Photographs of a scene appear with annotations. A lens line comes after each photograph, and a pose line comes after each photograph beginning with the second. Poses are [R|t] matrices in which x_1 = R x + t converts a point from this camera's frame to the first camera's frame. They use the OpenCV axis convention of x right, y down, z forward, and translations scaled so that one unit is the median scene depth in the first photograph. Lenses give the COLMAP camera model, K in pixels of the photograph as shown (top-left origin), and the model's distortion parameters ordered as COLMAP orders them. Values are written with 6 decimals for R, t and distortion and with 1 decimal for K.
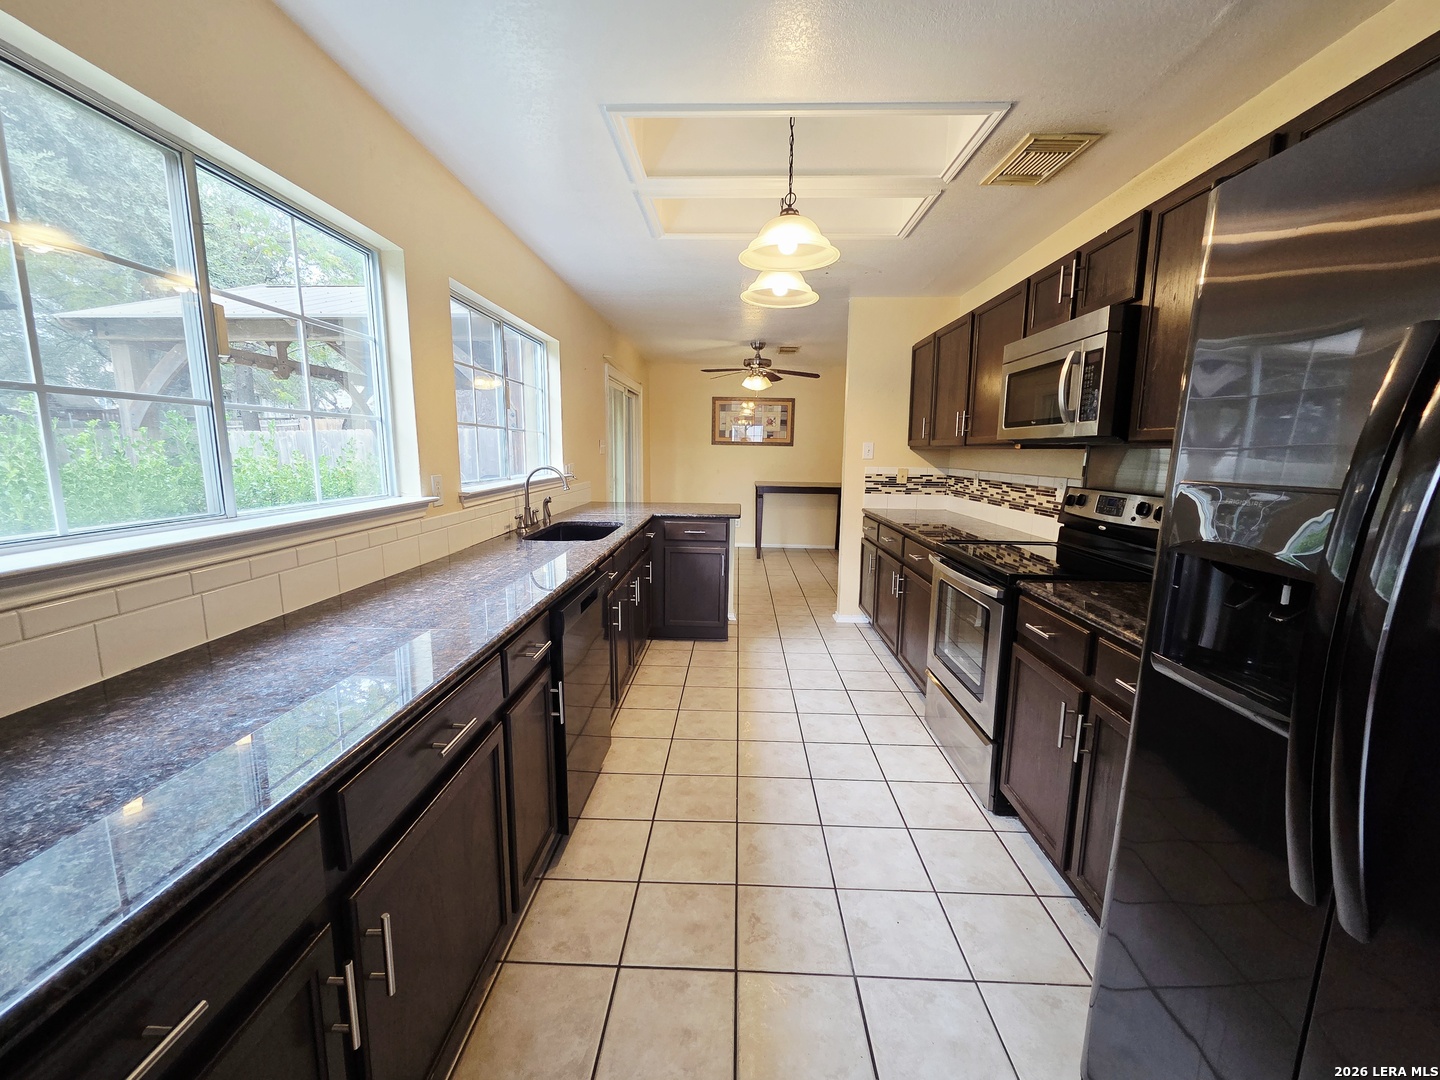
lens RADIAL K [[595.9, 0, 718.2], [0, 595.9, 537.8], [0, 0, 1]] dist [0.003632, -0.000176]
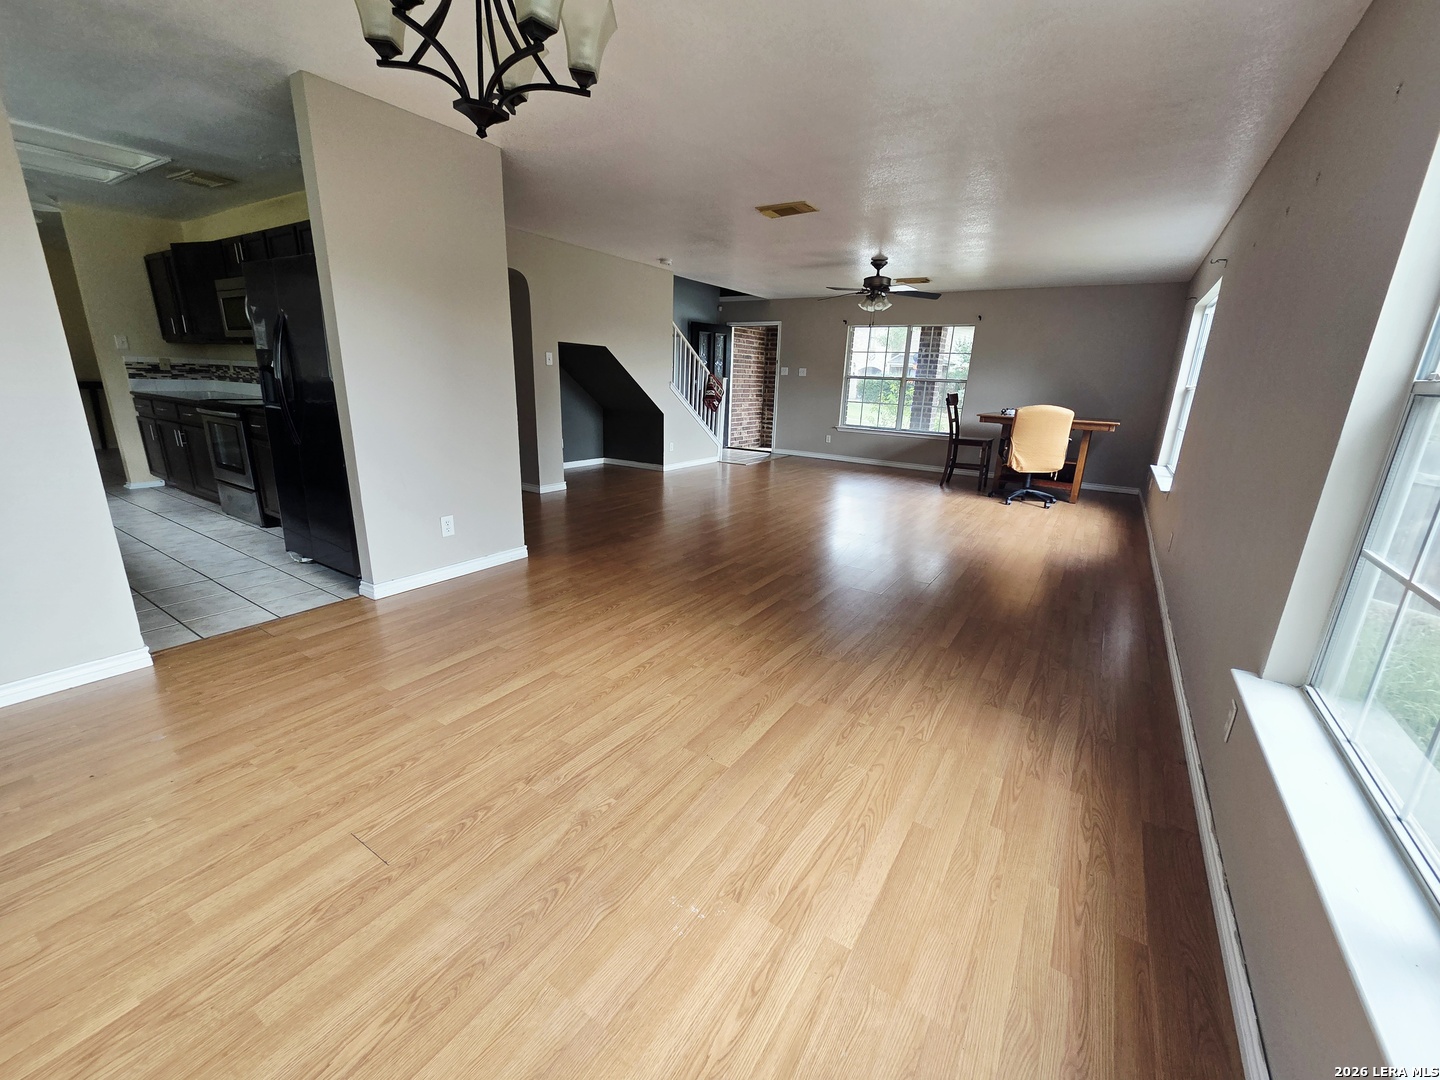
lens RADIAL K [[595.9, 0, 723.8], [0, 595.9, 544.9], [0, 0, 1]] dist [0.003632, -0.000176]
pose [[0.522733, -0.228212, 0.821383, -0.322909], [0.095102, 0.973099, 0.209841, 0.187378], [-0.847175, -0.031576, 0.530375, -1.111694]]
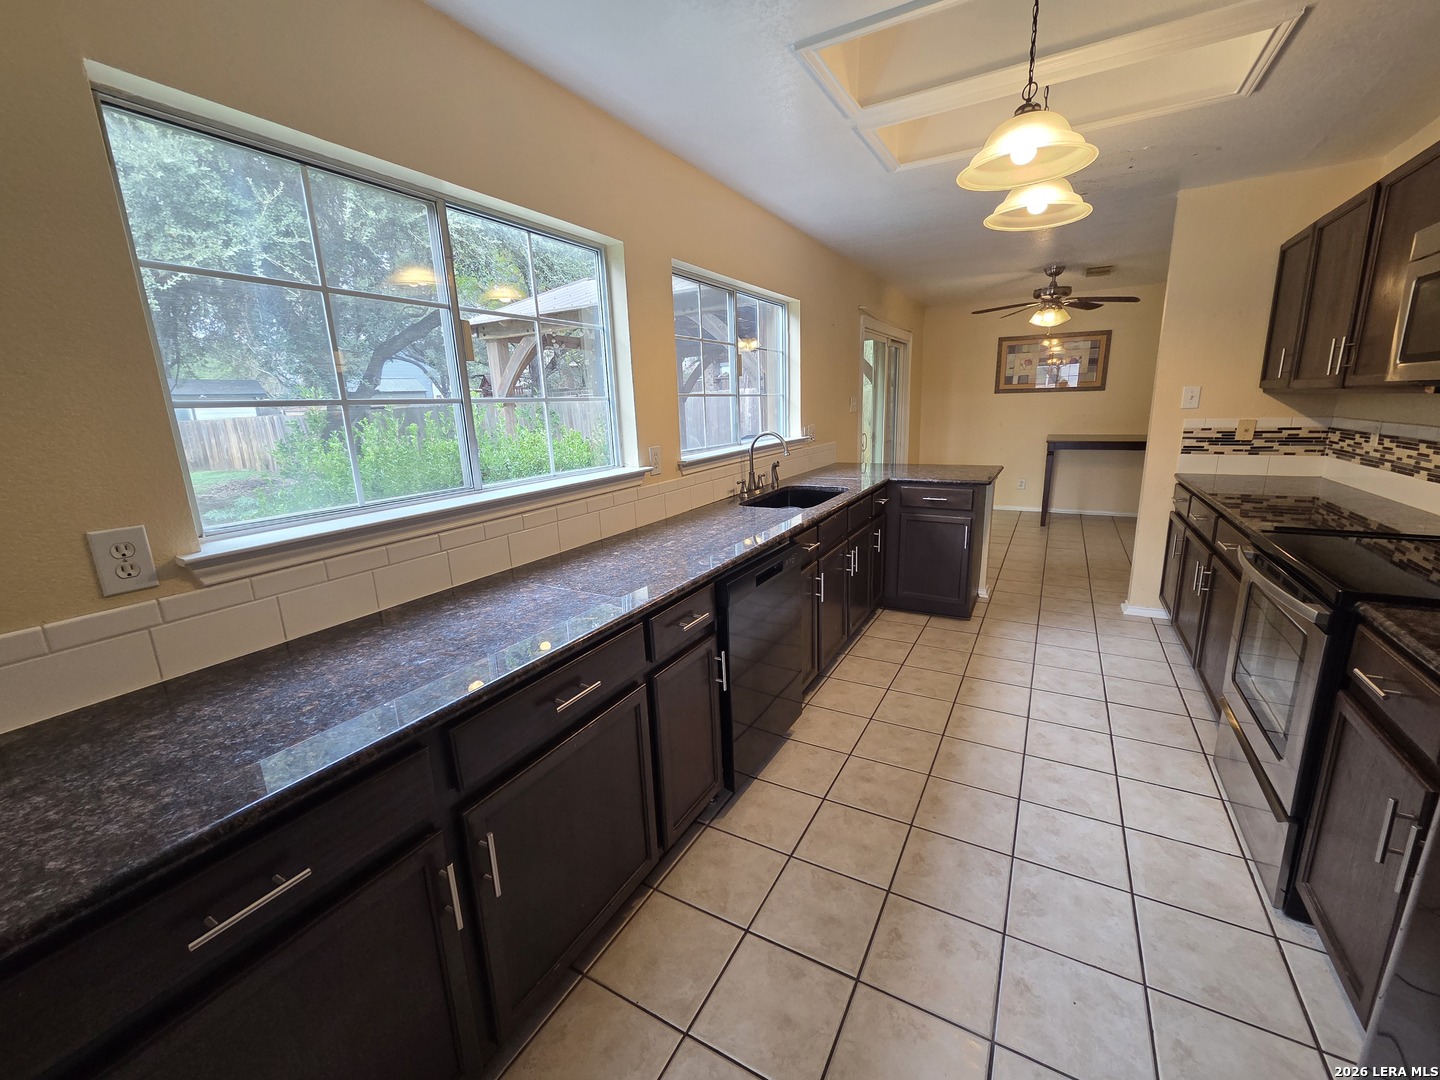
lens RADIAL K [[595.9, 0, 716.1], [0, 595.9, 538.8], [0, 0, 1]] dist [0.003632, -0.000176]
pose [[0.886588, 0.062392, -0.458332, 0.121226], [-0.024667, 0.995829, 0.087844, -0.029306], [0.461901, -0.066576, 0.884429, 0.054573]]
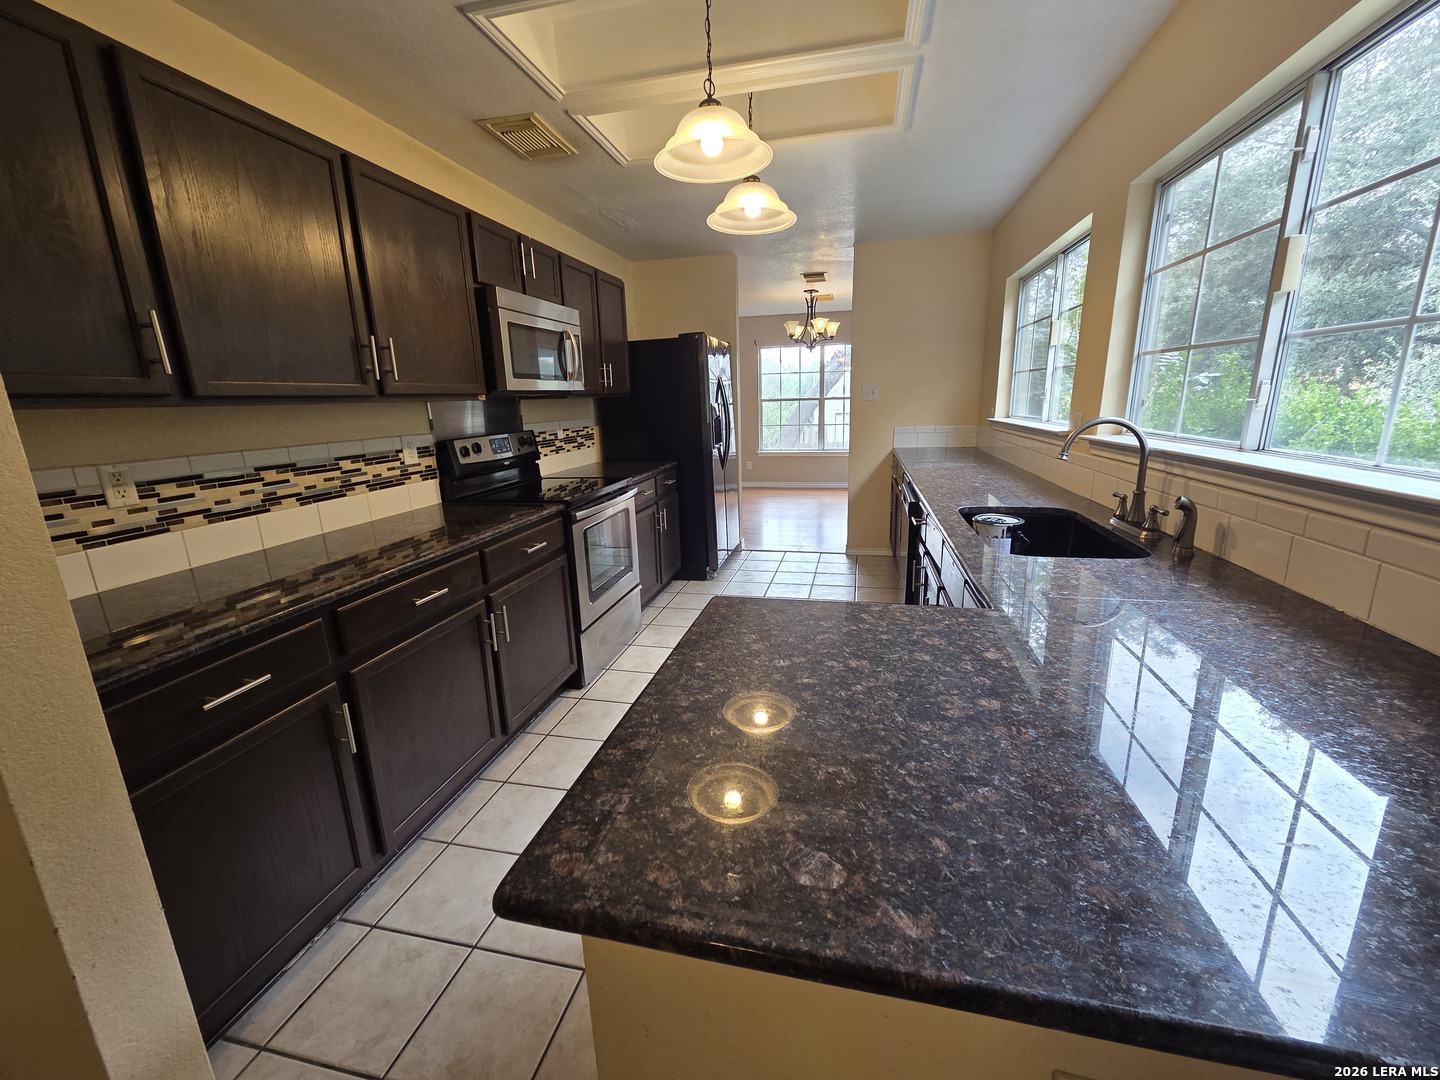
lens RADIAL K [[595.9, 0, 718.1], [0, 595.9, 537.7], [0, 0, 1]] dist [0.003632, -0.000176]
pose [[-0.983737, -0.040795, 0.174921, -0.028609], [0.027808, 0.927532, 0.372708, -0.285188], [-0.177450, 0.371510, -0.911313, 1.840496]]
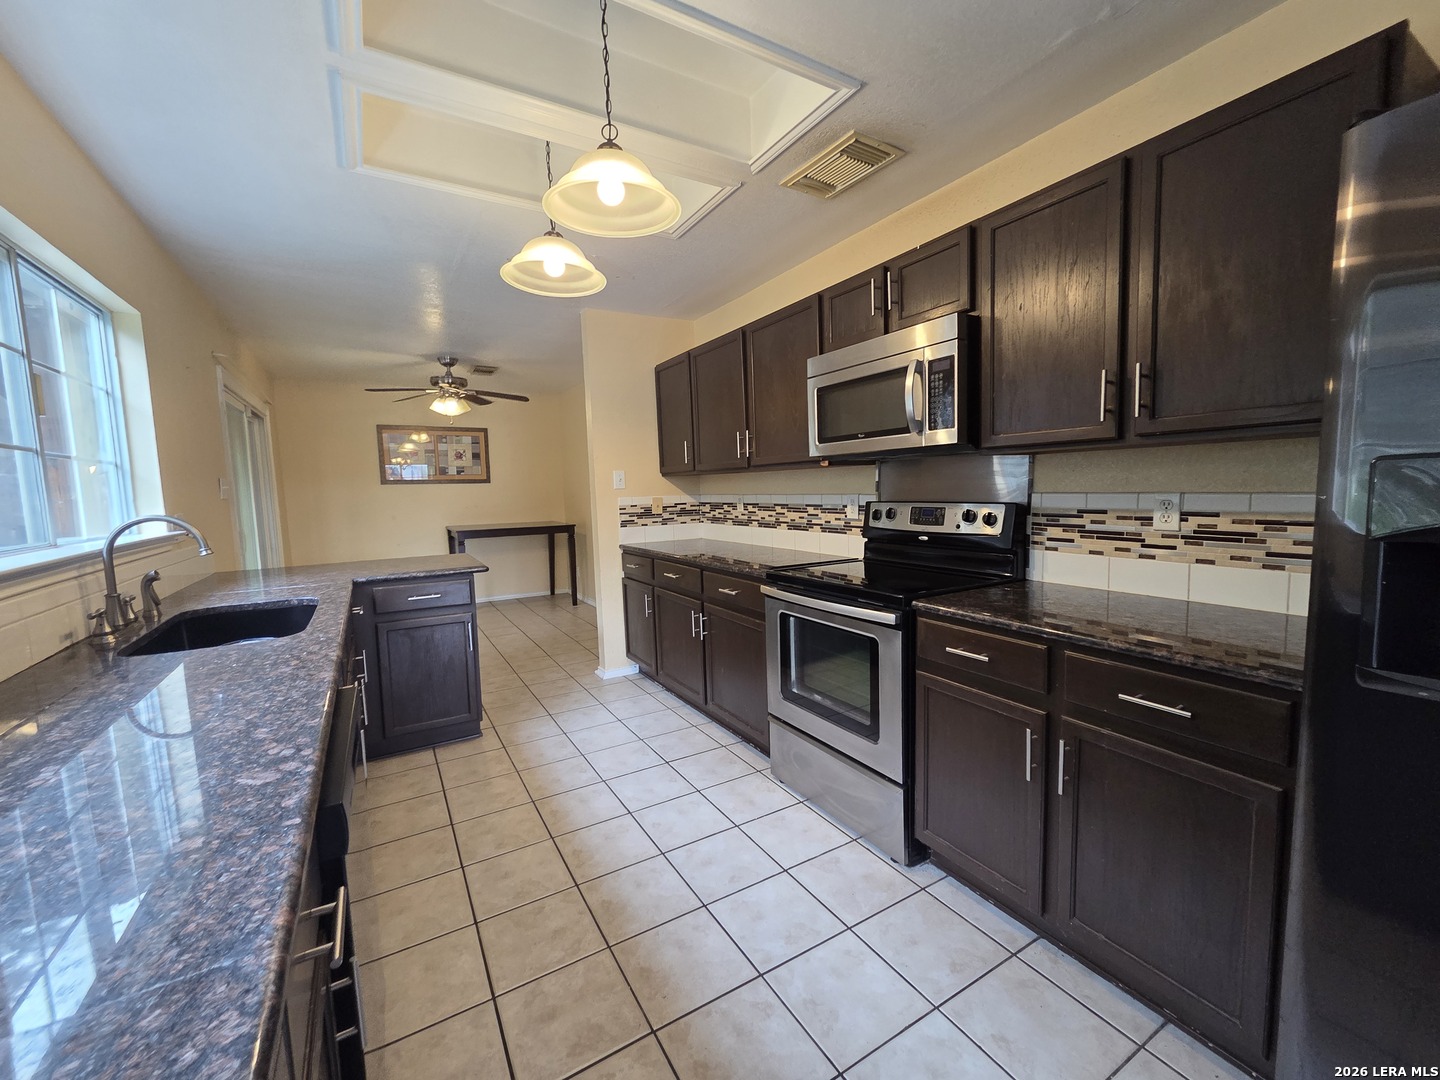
lens RADIAL K [[595.9, 0, 729.7], [0, 595.9, 537.1], [0, 0, 1]] dist [0.003632, -0.000176]
pose [[0.839984, -0.083353, 0.536170, -0.154381], [0.118265, 0.992499, -0.030984, -0.022104], [-0.529566, 0.089436, 0.843541, 0.271759]]
